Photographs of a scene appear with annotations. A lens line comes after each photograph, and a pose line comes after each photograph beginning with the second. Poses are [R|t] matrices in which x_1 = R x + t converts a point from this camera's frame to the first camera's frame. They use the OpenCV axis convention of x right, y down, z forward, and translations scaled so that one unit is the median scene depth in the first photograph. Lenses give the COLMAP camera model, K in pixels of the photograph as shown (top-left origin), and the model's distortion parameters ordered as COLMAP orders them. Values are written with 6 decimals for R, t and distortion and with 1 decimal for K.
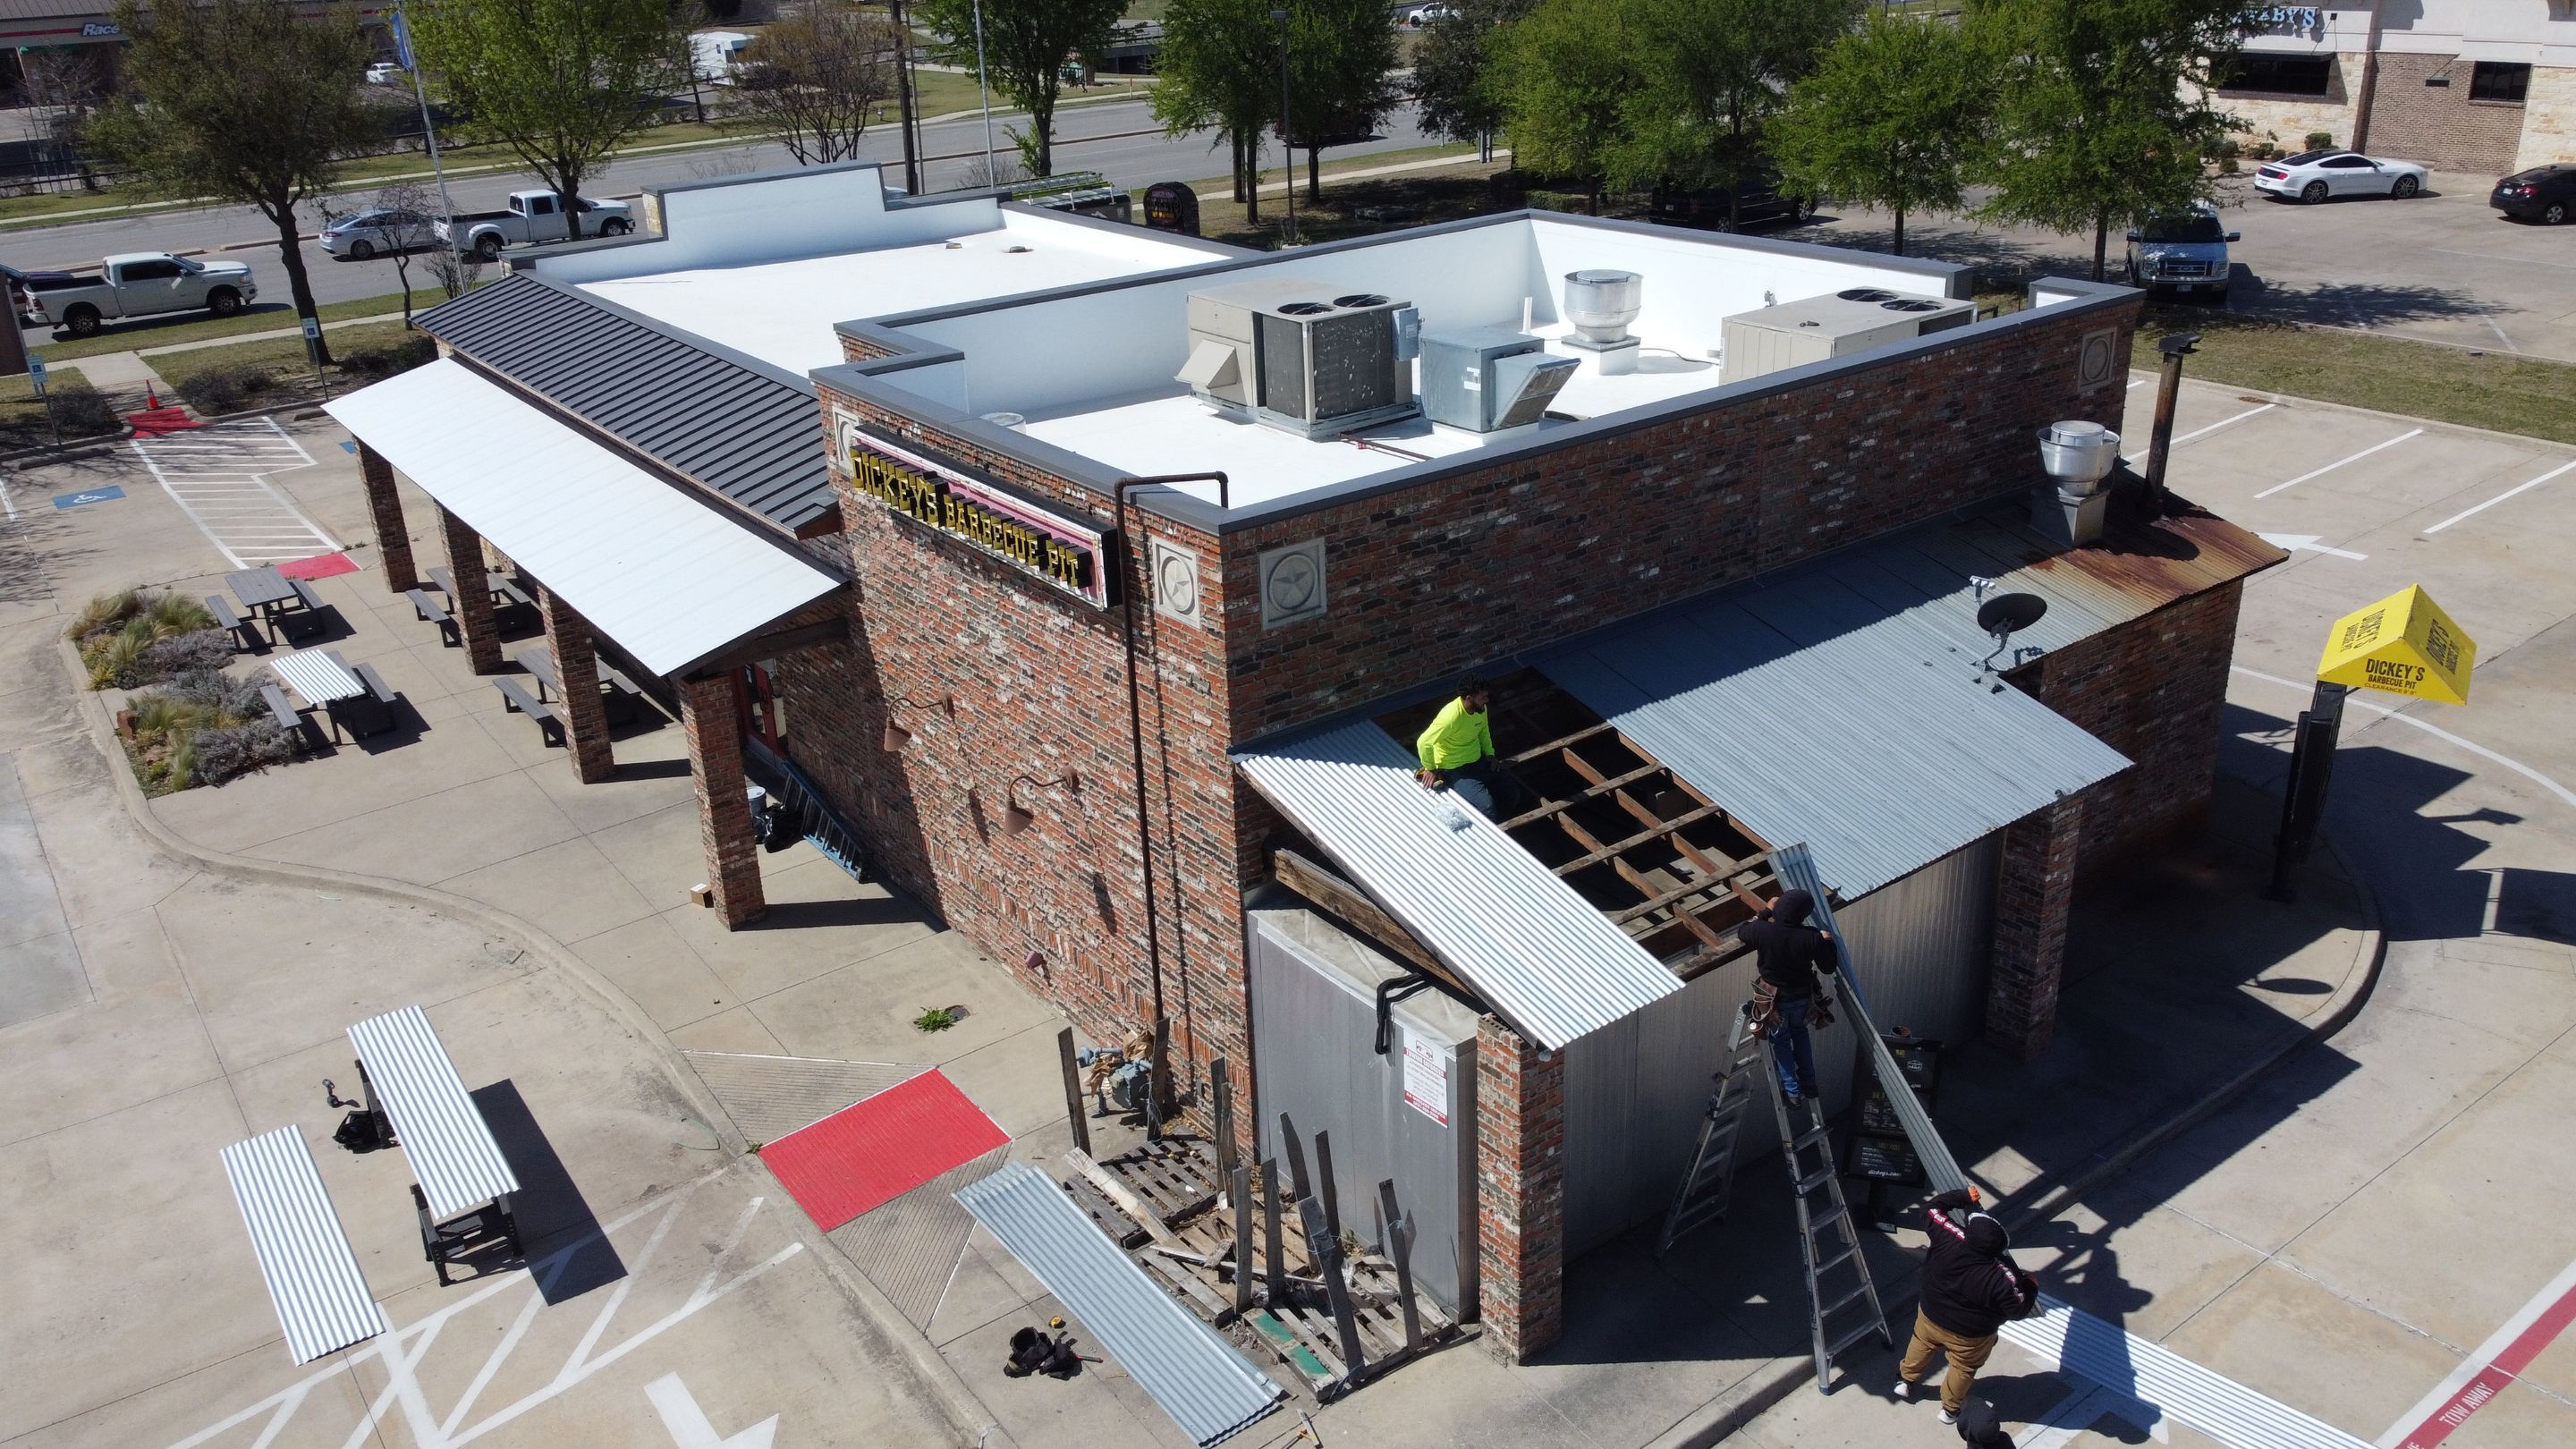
lens RADIAL K [[1950.7, 0, 1285.7], [0, 1950.7, 718.7], [0, 0, 1]] dist [0.006622, -0.009504]
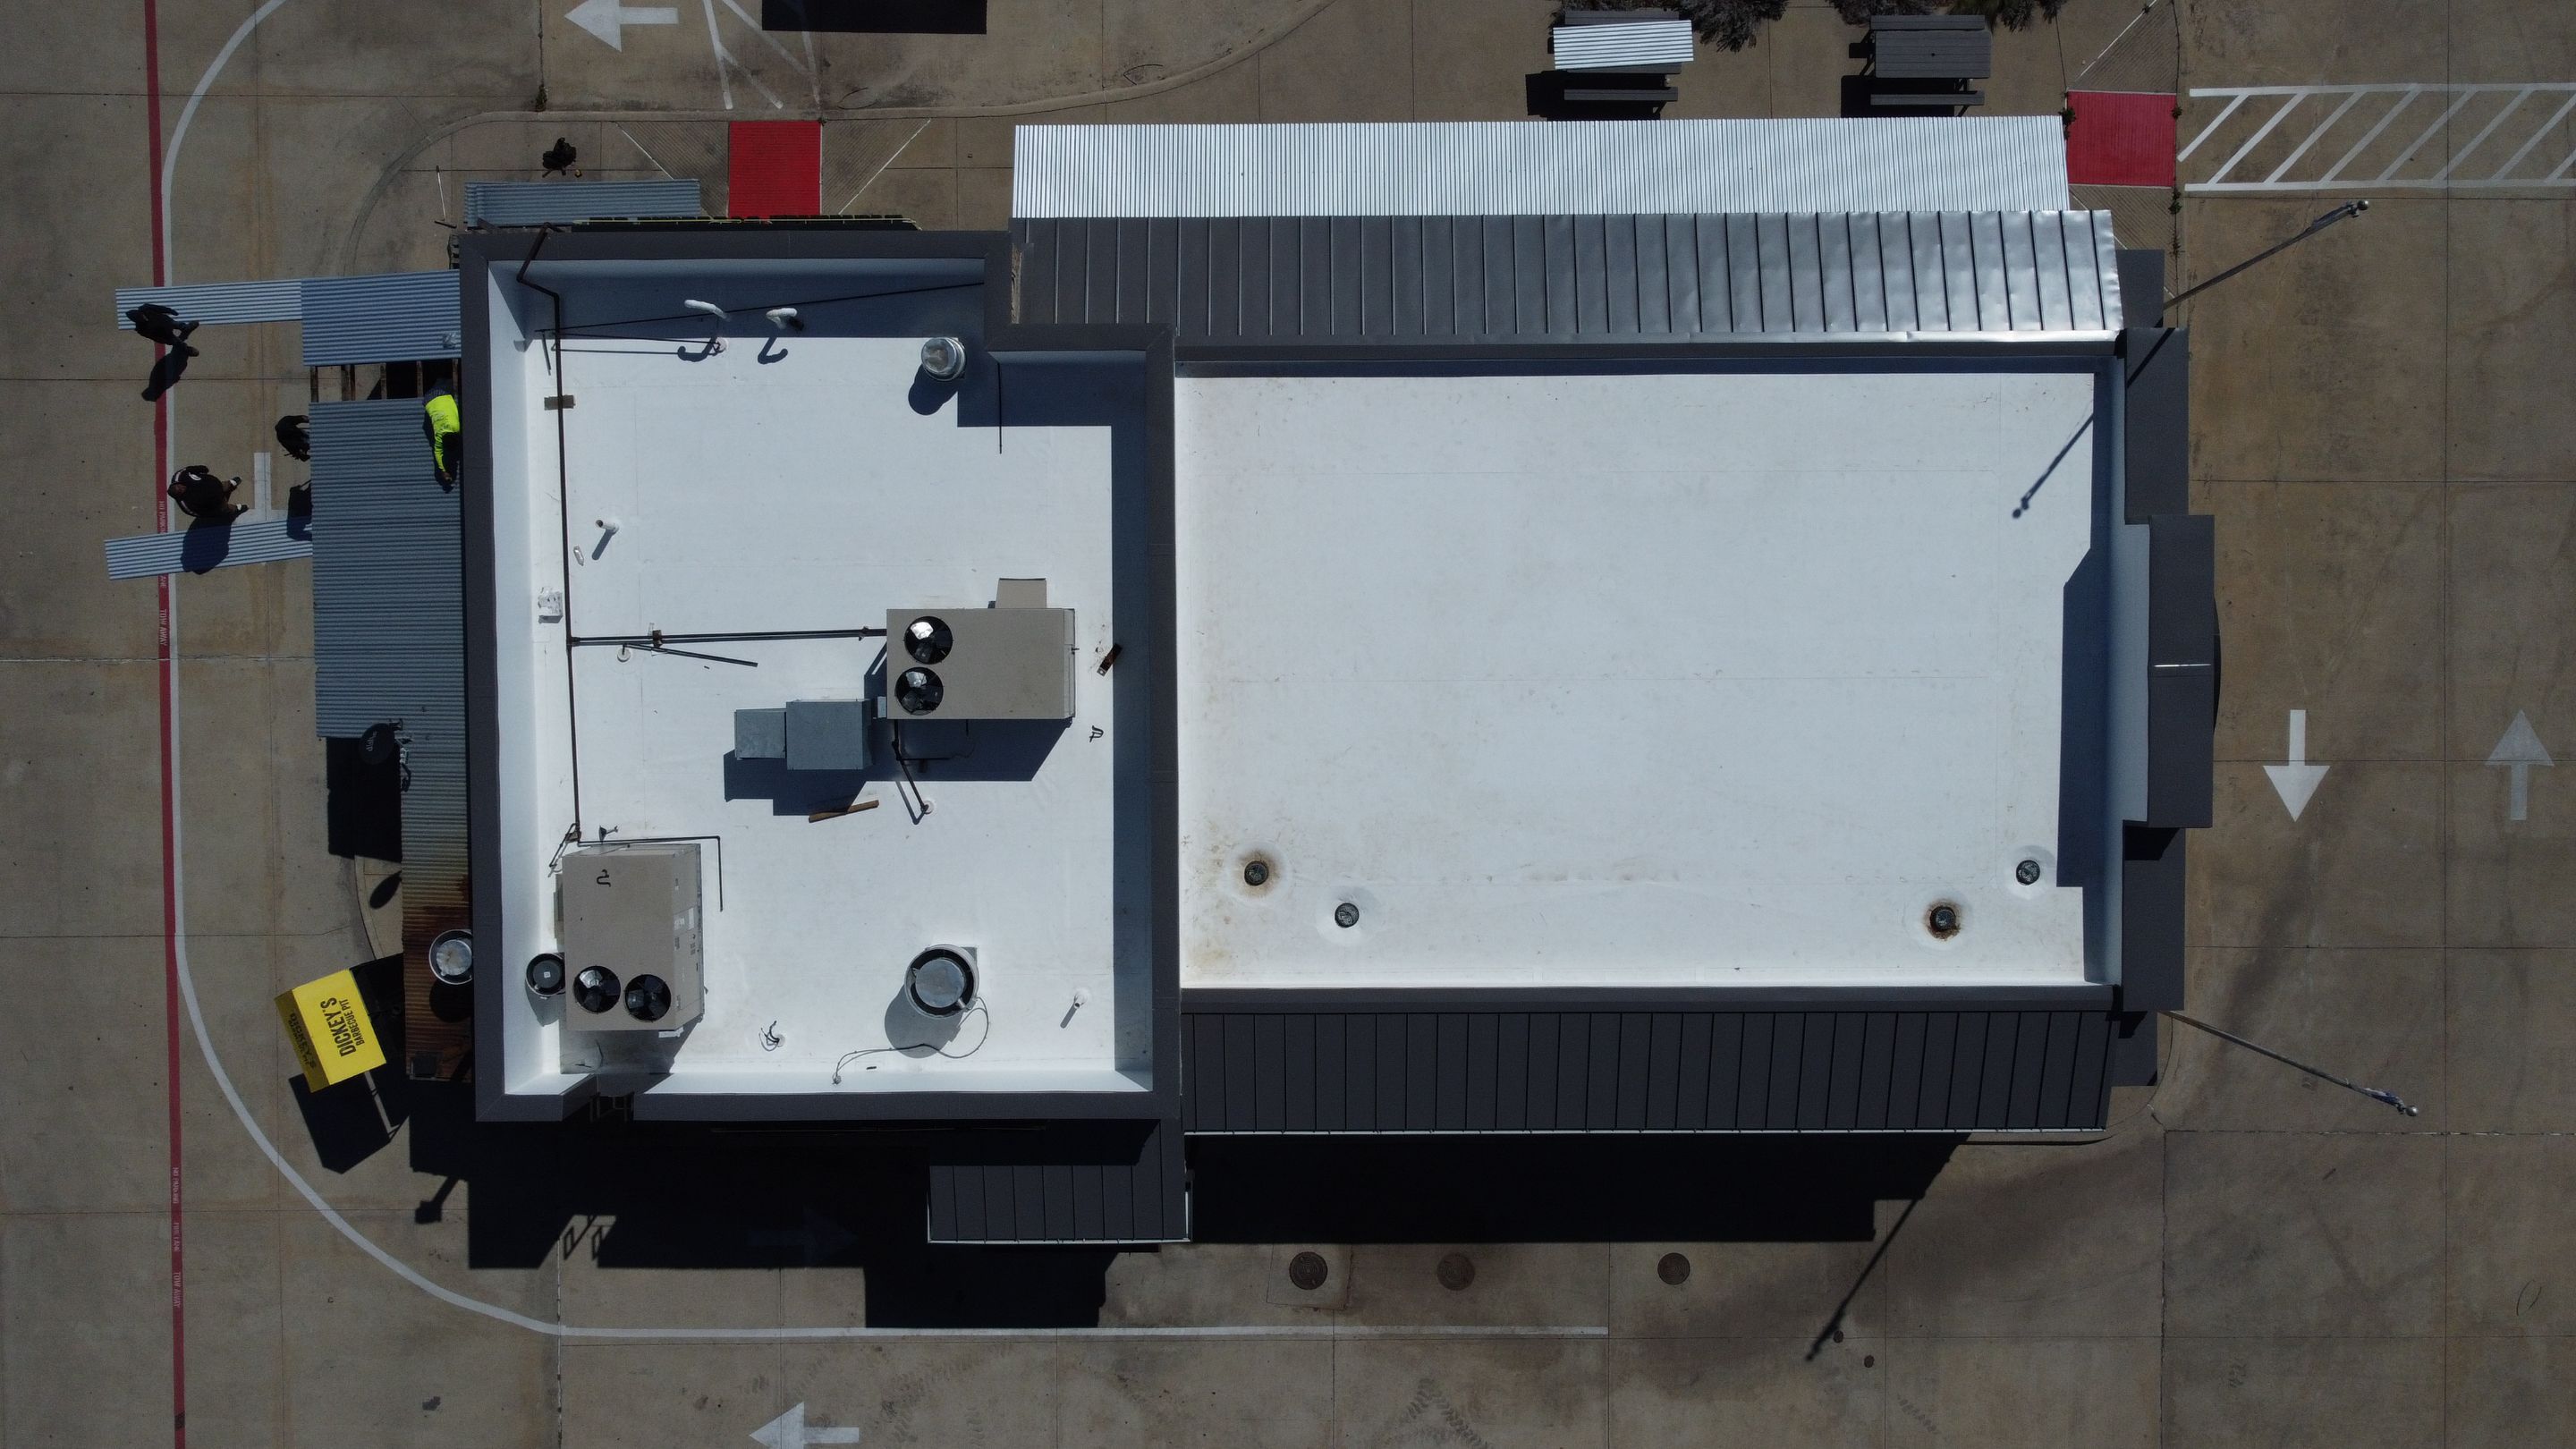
lens RADIAL K [[1950.7, 0, 1283.6], [0, 1950.7, 710.7], [0, 0, 1]] dist [0.006622, -0.009504]
pose [[-0.586883, 0.806845, 0.067600, -0.204958], [-0.290955, -0.288073, 0.912337, -1.727943], [0.755589, 0.515766, 0.403820, 0.877915]]
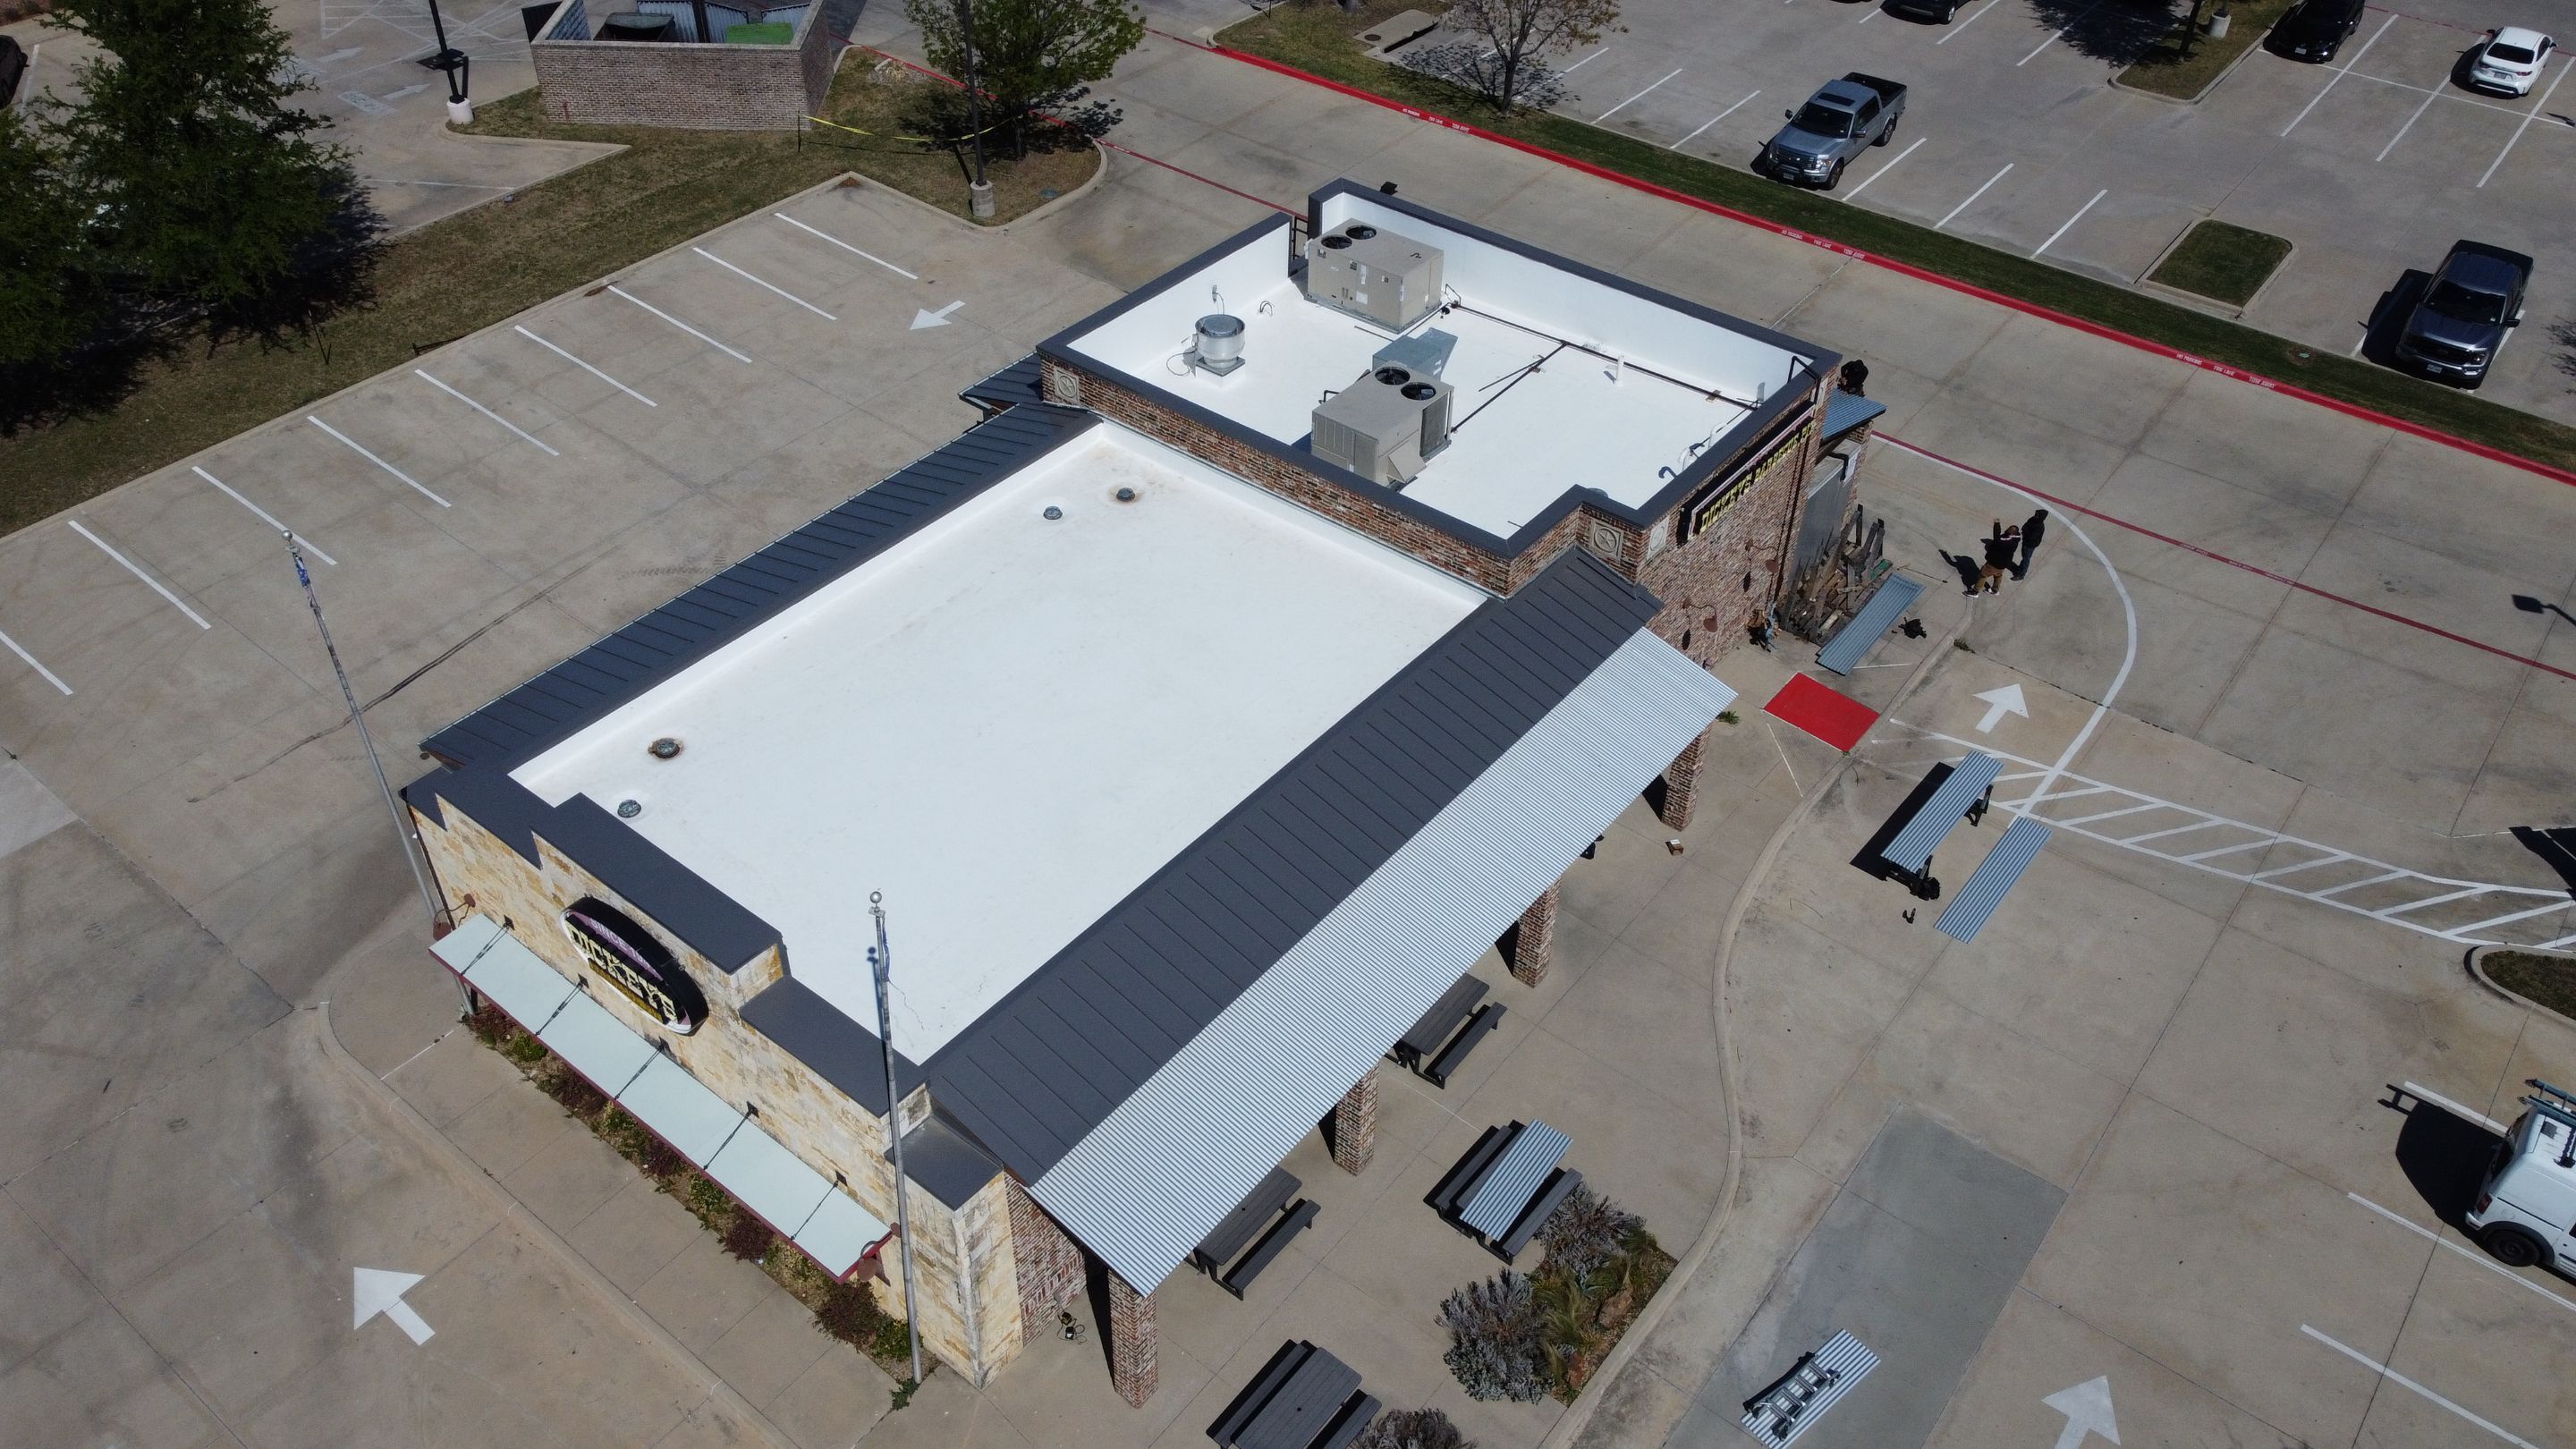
lens RADIAL K [[1950.7, 0, 1283.0], [0, 1950.7, 714.7], [0, 0, 1]] dist [0.006622, -0.009504]
pose [[-0.263754, -0.594061, 0.759951, -1.706537], [0.369286, 0.665638, 0.648502, -1.416969], [-0.891101, 0.451684, 0.043813, 1.439790]]
